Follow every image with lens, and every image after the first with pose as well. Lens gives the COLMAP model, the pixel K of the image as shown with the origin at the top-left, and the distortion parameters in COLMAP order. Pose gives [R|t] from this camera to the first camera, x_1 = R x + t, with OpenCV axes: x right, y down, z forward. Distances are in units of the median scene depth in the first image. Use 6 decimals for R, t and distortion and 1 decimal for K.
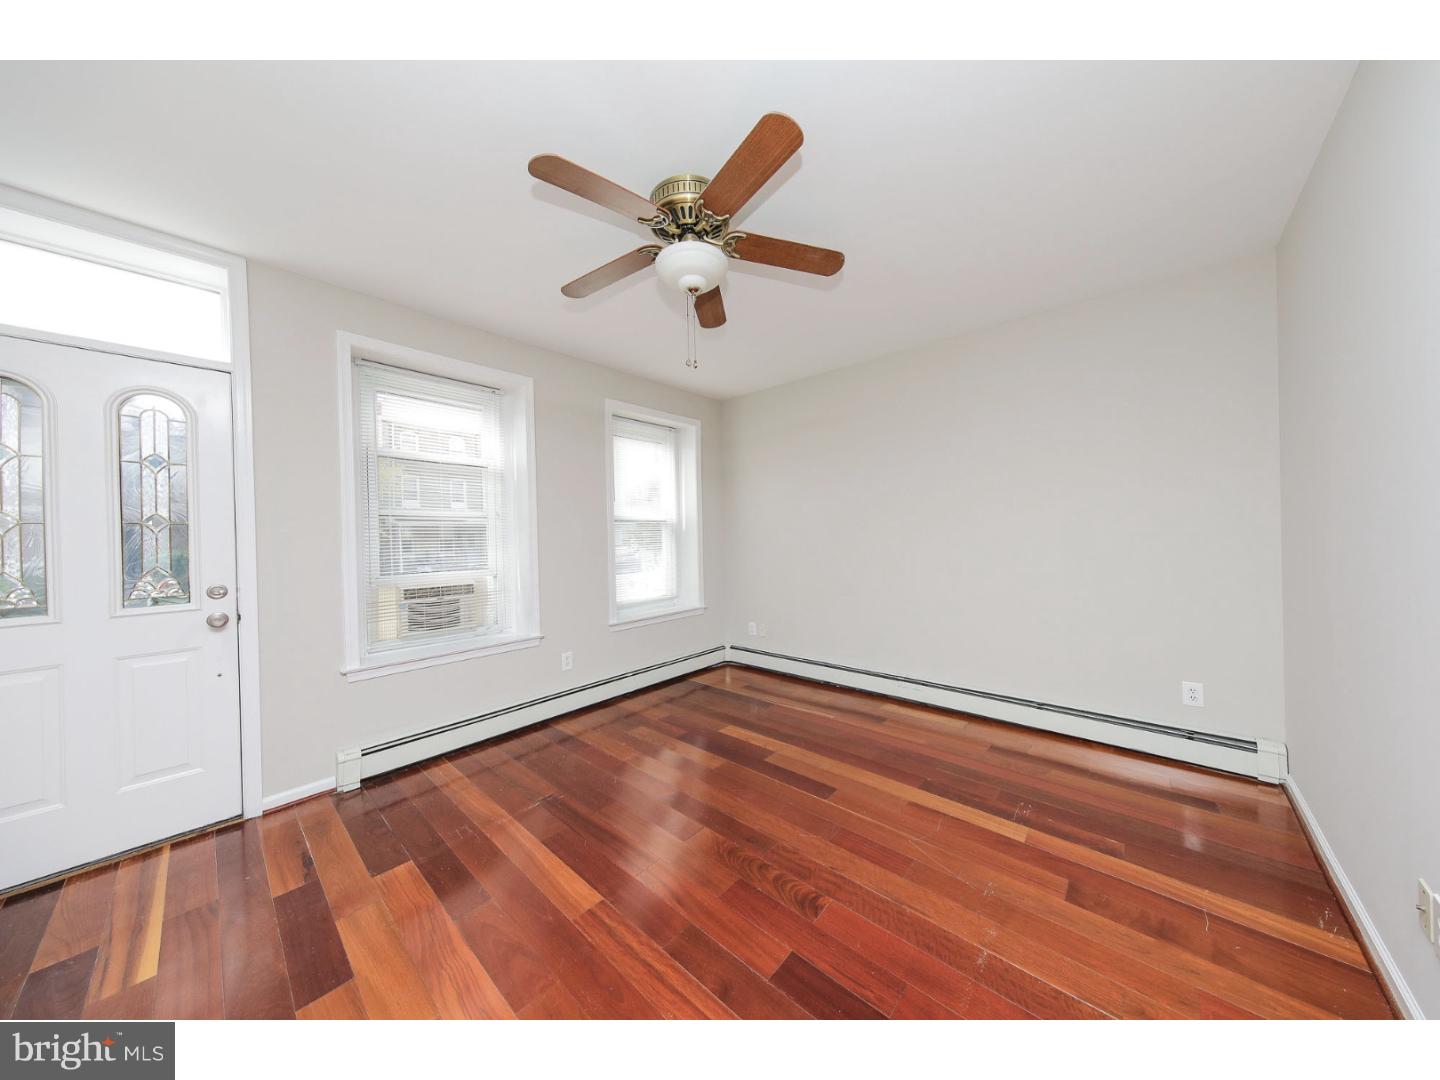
lens RADIAL K [[465.9, 0, 720.8], [0, 465.9, 537.6], [0, 0, 1]] dist [0.002357, 0.000203]
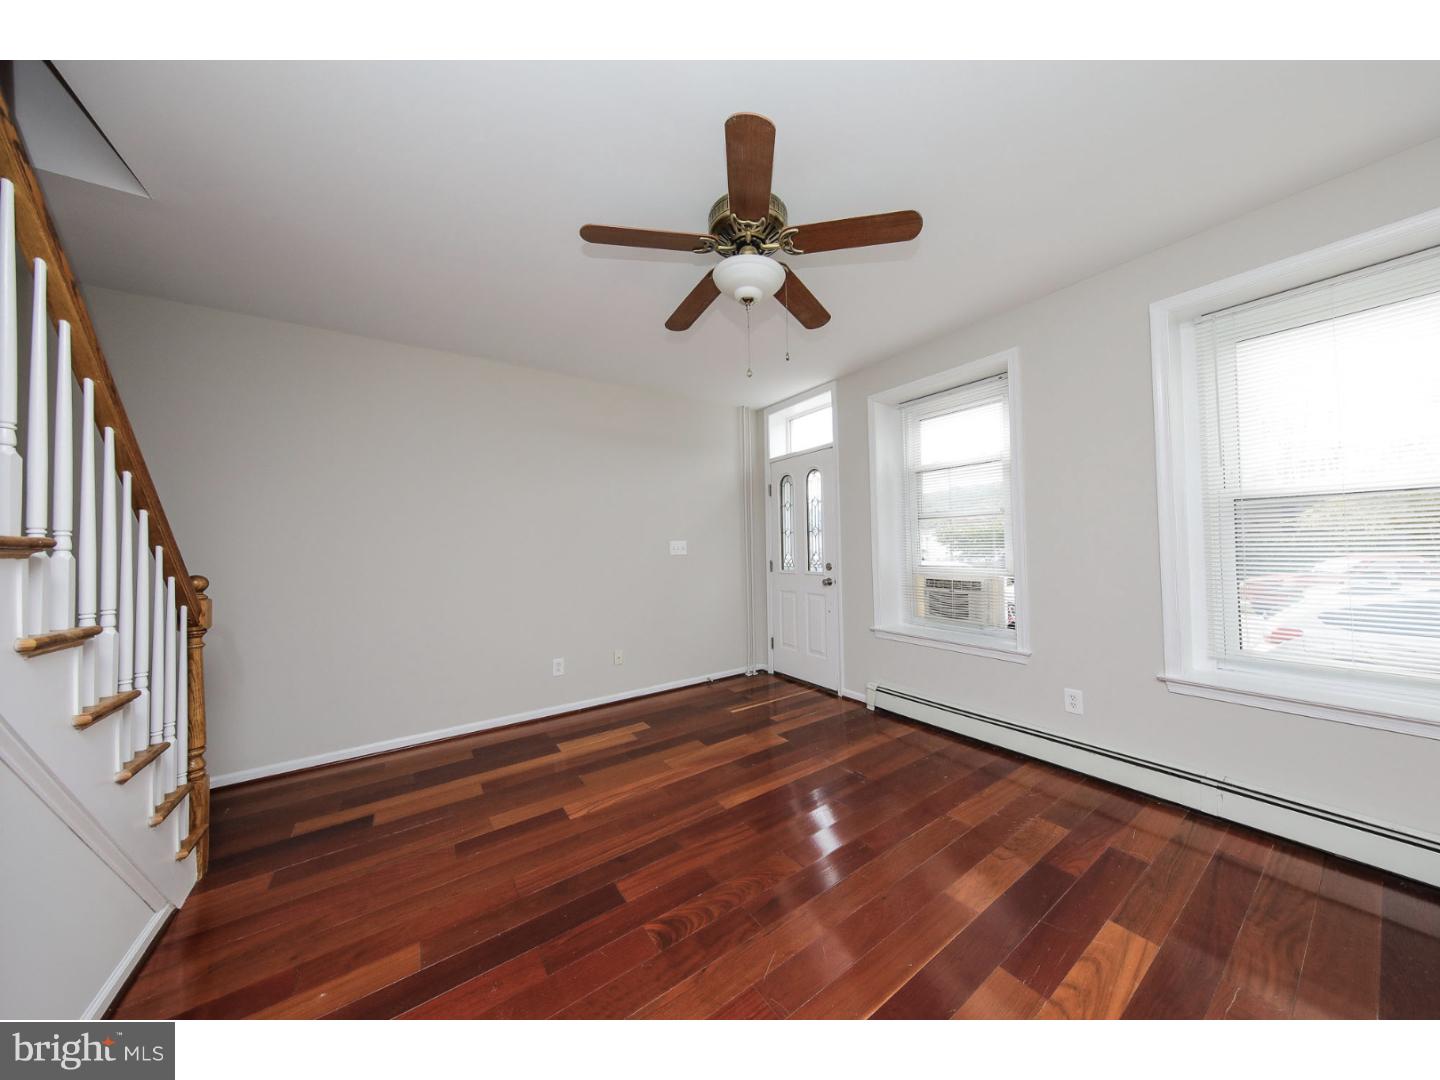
lens RADIAL K [[465.9, 0, 732.4], [0, 465.9, 537.5], [0, 0, 1]] dist [0.002357, 0.000203]
pose [[-0.218773, 0.007932, -0.975744, 0.613448], [0.022113, 0.999750, 0.003169, -0.010795], [0.975525, -0.020883, -0.218894, 0.767284]]
